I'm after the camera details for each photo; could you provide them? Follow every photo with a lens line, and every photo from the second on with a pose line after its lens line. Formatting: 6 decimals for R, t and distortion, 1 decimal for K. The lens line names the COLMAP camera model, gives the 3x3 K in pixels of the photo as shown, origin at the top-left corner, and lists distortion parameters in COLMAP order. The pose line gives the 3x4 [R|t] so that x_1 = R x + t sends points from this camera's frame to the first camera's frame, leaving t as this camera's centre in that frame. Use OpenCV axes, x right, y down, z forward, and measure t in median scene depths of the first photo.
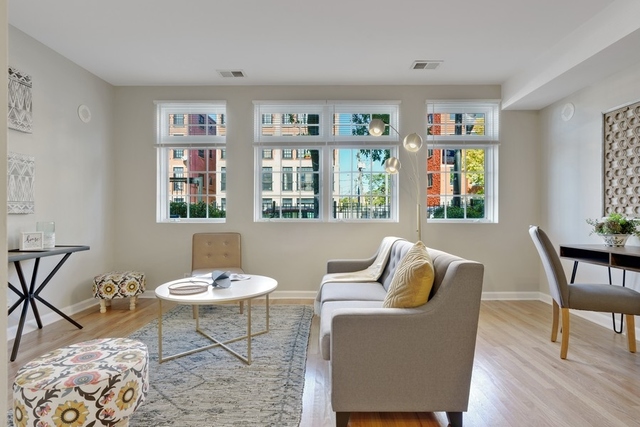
lens RADIAL K [[324.9, 0, 320.0], [0, 324.9, 213.5], [0, 0, 1]] dist [-0.002058, -0.000135]
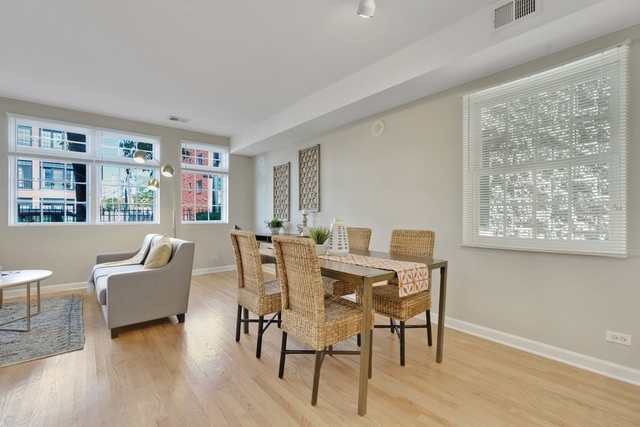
lens RADIAL K [[289.6, 0, 320.0], [0, 289.6, 213.5], [0, 0, 1]] dist [-0.004962, 0.000233]
pose [[0.757834, 0.001915, 0.652445, -0.061922], [0.001568, 0.999987, -0.004756, -0.013939], [-0.652446, 0.004627, 0.757821, -0.523877]]
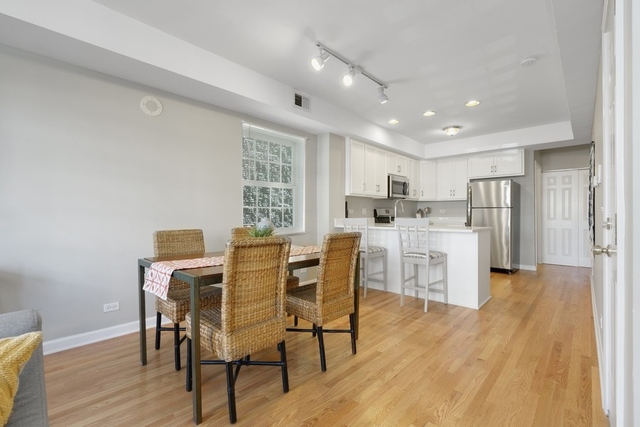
lens RADIAL K [[289.6, 0, 320.0], [0, 289.6, 213.5], [0, 0, 1]] dist [-0.004962, 0.000233]
pose [[-0.746607, 0.000612, 0.665265, -0.150704], [0.000110, 1.000000, -0.000795, -0.014613], [-0.665266, -0.000520, -0.746607, 0.554501]]
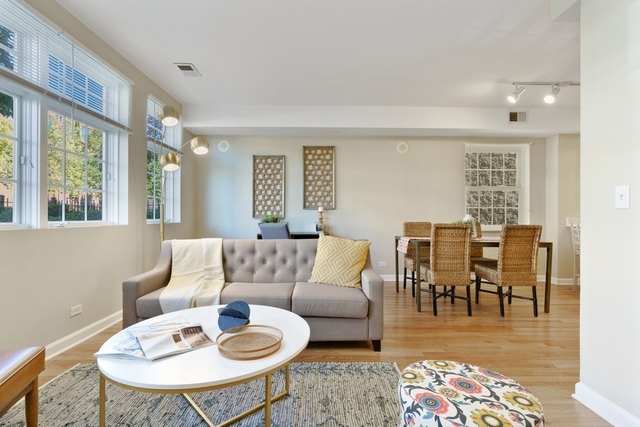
lens RADIAL K [[308.8, 0, 320.0], [0, 308.8, 213.5], [0, 0, 1]] dist [-0.004593, -0.000008]
pose [[-0.030190, 0.005494, 0.999529, -0.765872], [-0.003848, 0.999977, -0.005613, 0.002016], [-0.999537, -0.004016, -0.030169, 0.712519]]
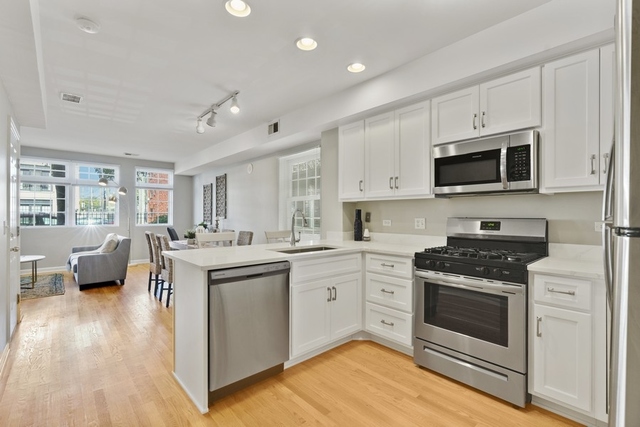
lens RADIAL K [[289.6, 0, 320.0], [0, 289.6, 213.5], [0, 0, 1]] dist [-0.004962, 0.000233]
pose [[0.727804, 0.003116, 0.685778, -0.097758], [-0.000720, 0.999993, -0.003780, -0.061507], [-0.685785, 0.002257, 0.727801, -1.508511]]
